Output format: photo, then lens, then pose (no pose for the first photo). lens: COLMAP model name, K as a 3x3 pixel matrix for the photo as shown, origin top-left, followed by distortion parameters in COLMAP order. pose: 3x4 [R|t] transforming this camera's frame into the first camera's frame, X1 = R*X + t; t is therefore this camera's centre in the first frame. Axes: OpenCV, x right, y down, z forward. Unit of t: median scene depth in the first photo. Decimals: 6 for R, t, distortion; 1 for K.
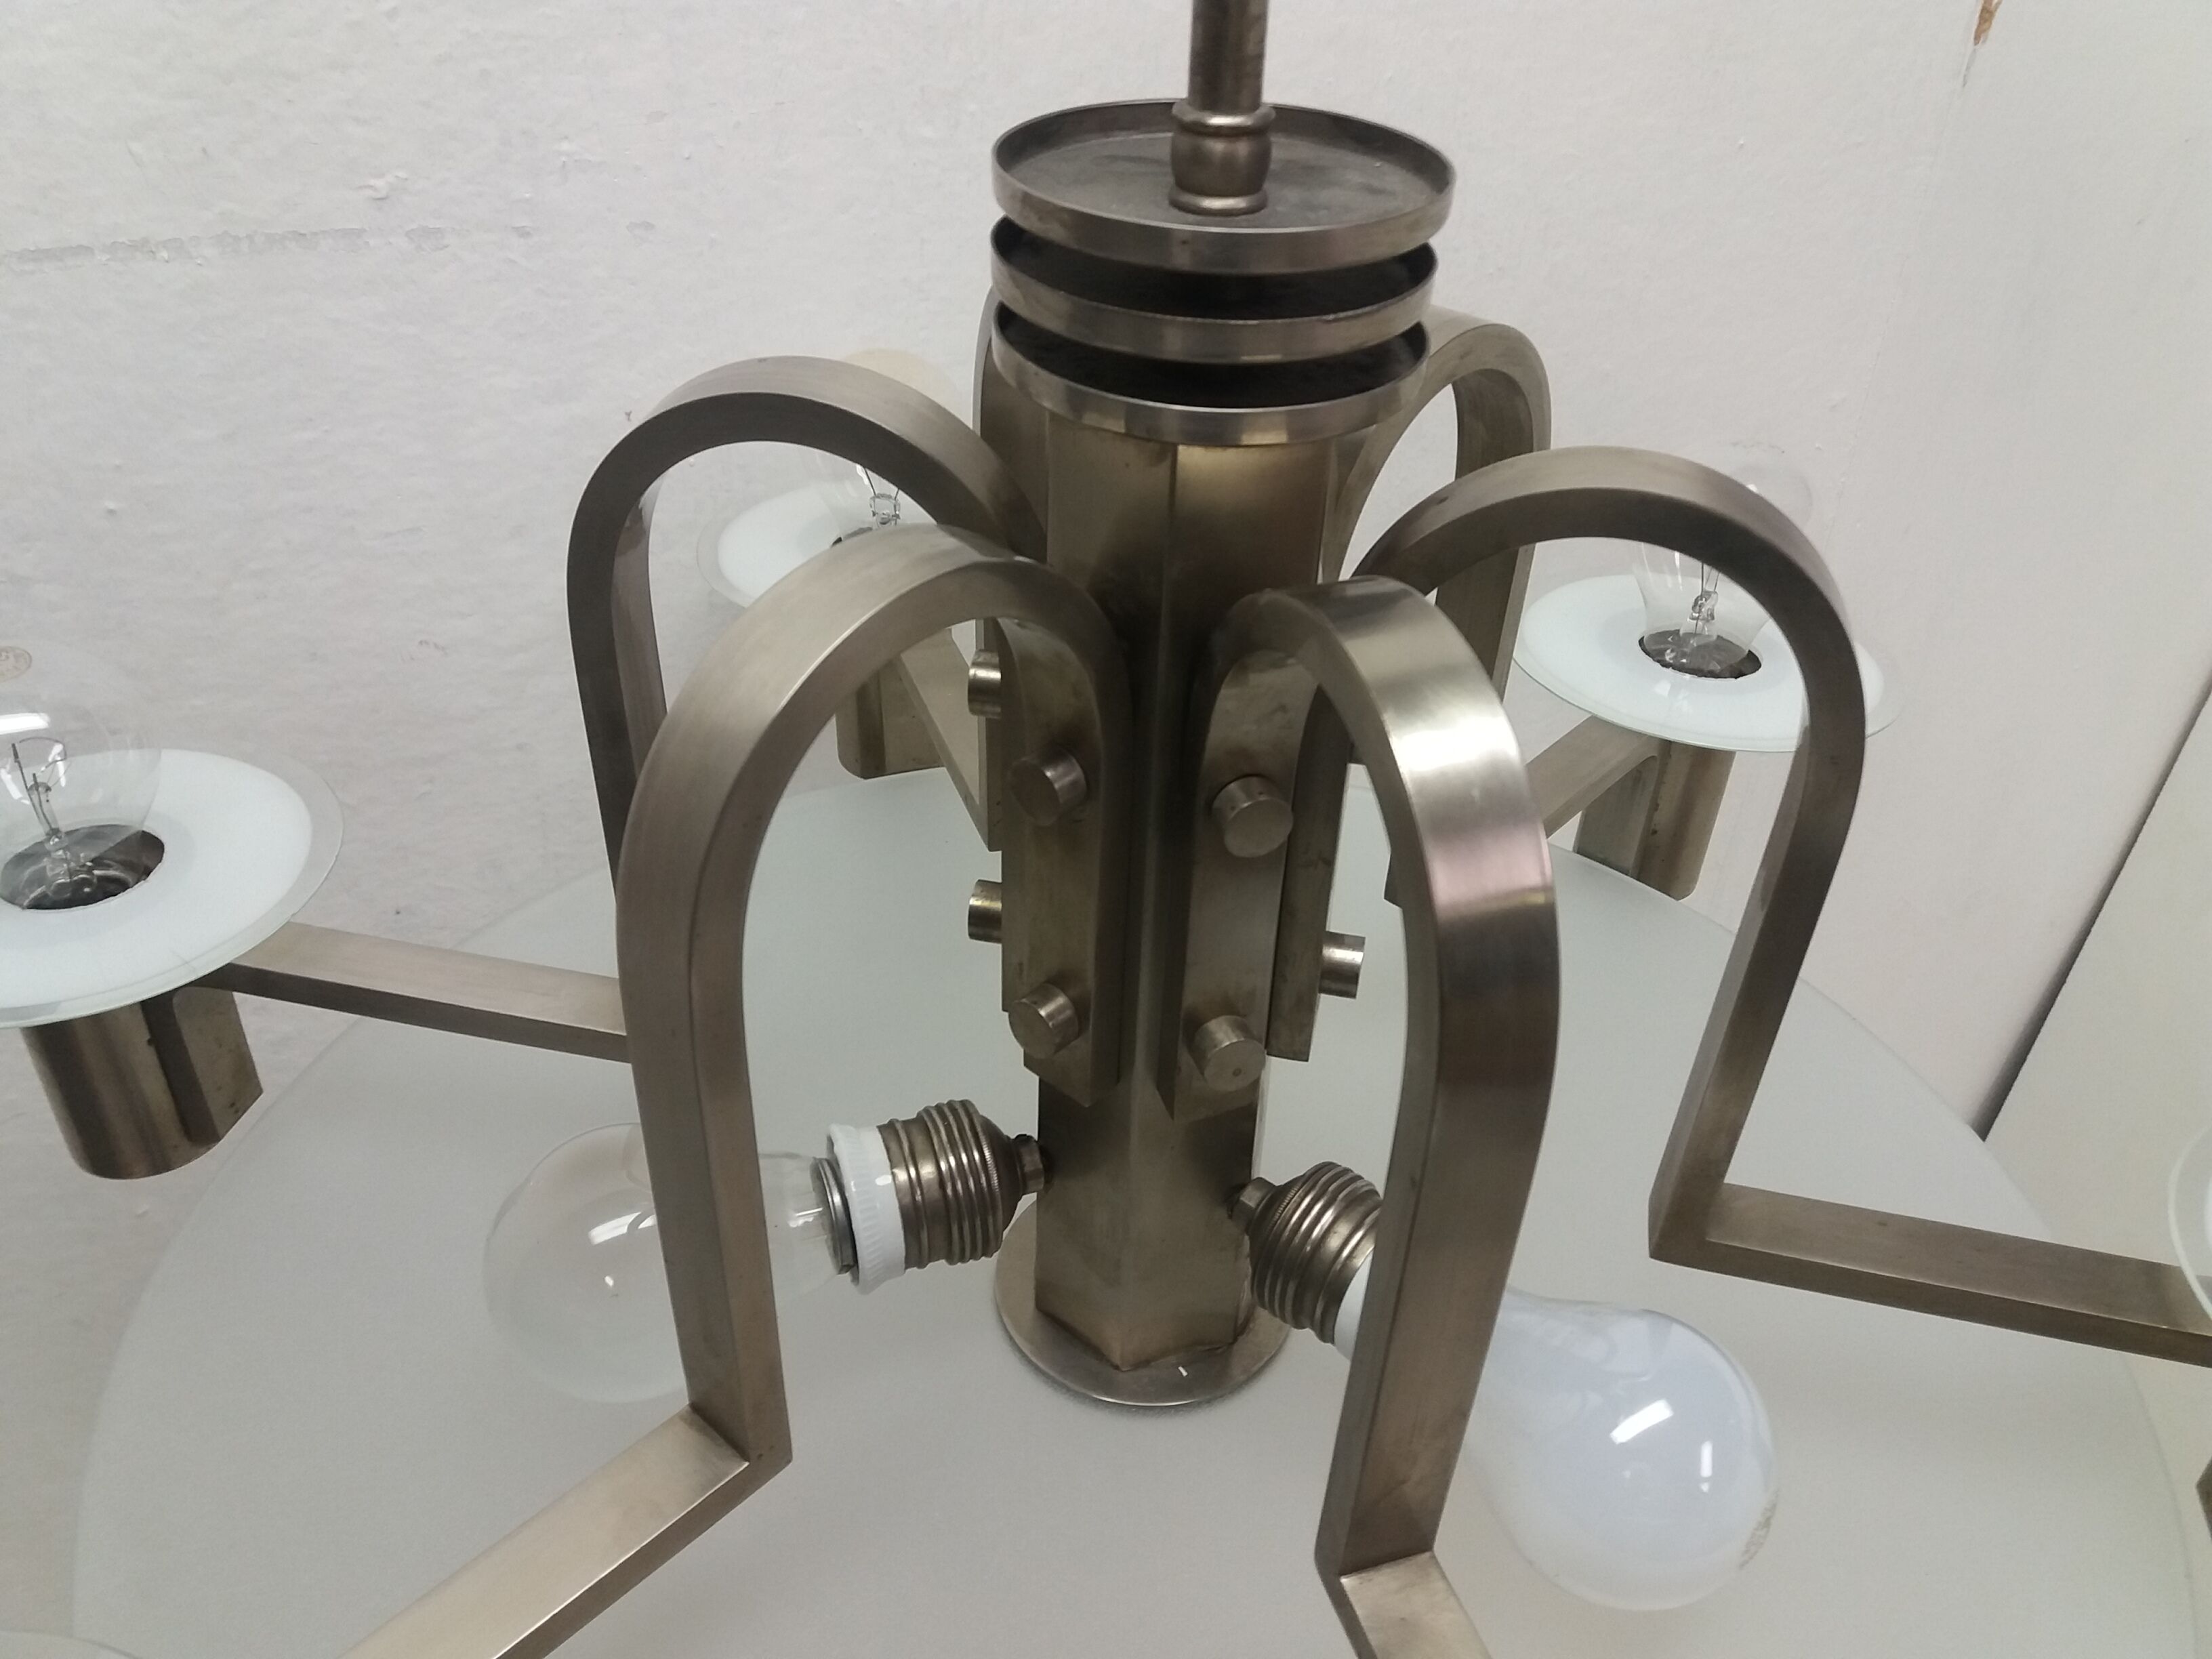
lens RADIAL K [[1857.4, 0, 1089.2], [0, 1857.4, 848.3], [0, 0, 1]] dist [0.004390, 0.007885]
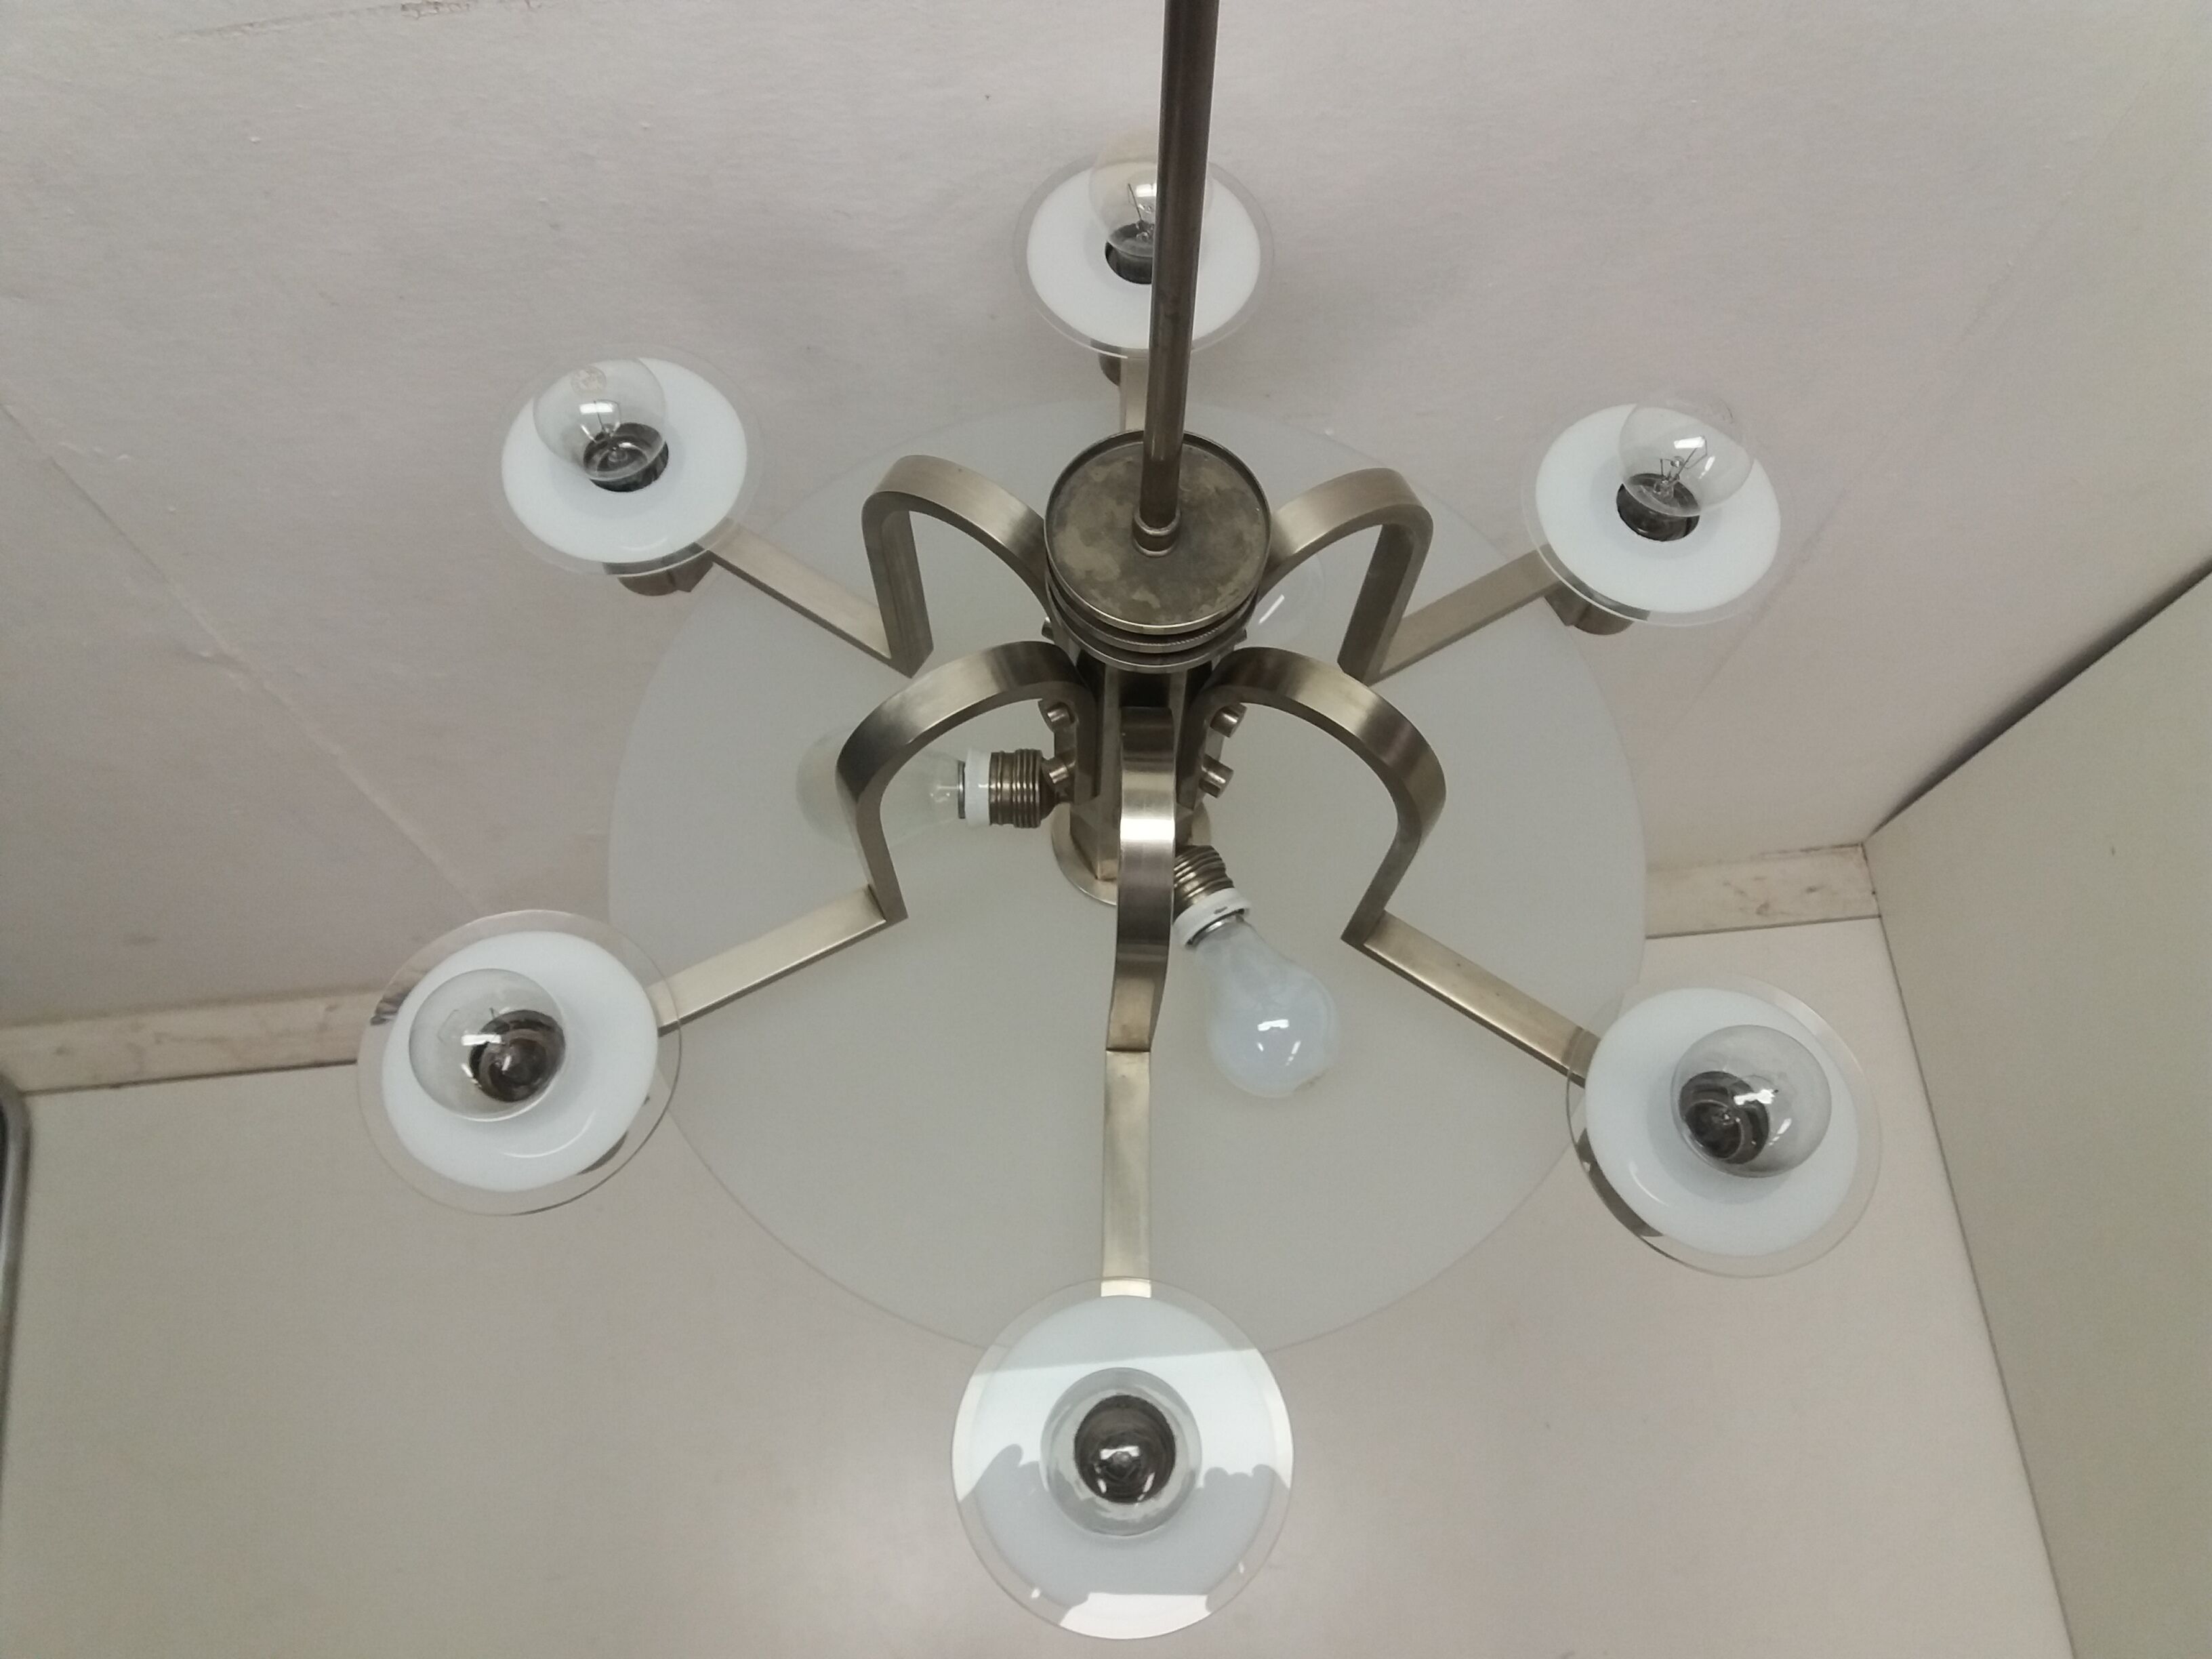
lens RADIAL K [[1857.4, 0, 1089.2], [0, 1857.4, 848.3], [0, 0, 1]] dist [0.004390, 0.007885]
pose [[0.944984, 0.299954, -0.130512, 0.247930], [-0.179918, 0.809800, 0.558438, -0.808185], [0.273195, -0.504233, 0.819215, -0.573084]]
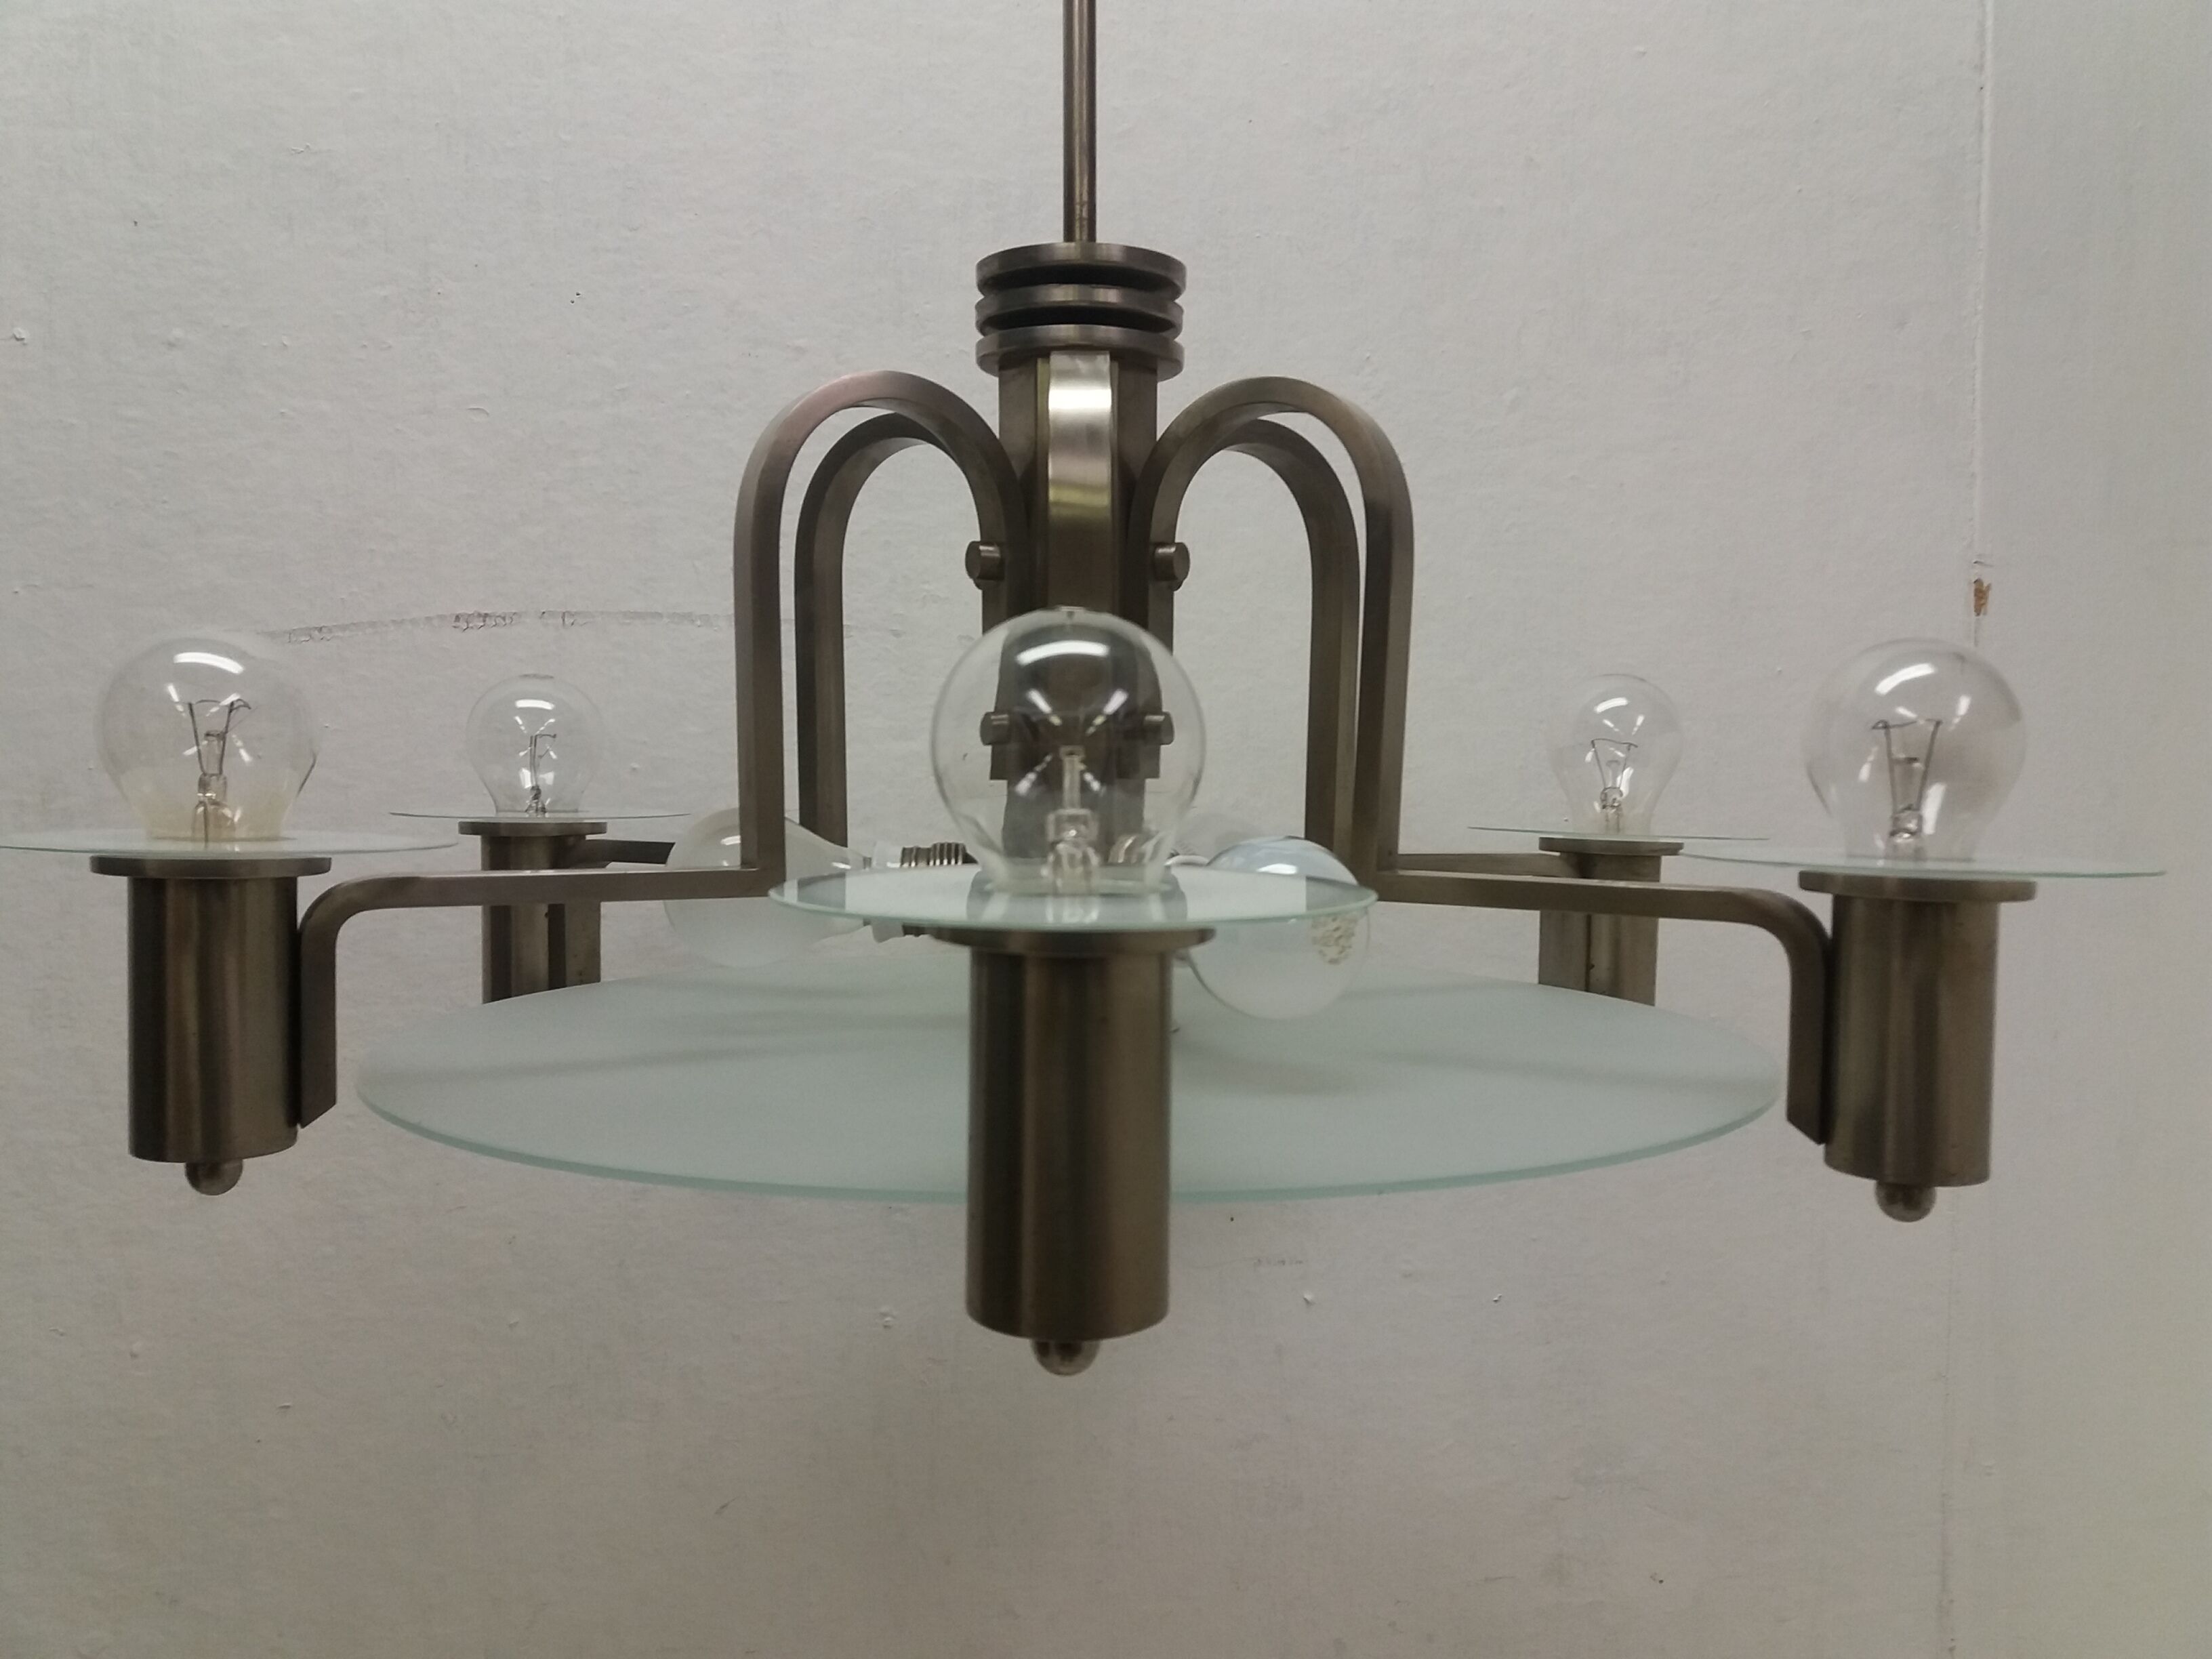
lens RADIAL K [[1800.0, 0, 1100.3], [0, 1800.0, 867.6], [0, 0, 1]] dist [0.089569, -0.106433]
pose [[0.952699, -0.003056, -0.303901, 0.492004], [-0.157494, 0.850242, -0.502279, 0.854219], [0.259924, 0.526383, 0.809543, -0.226218]]
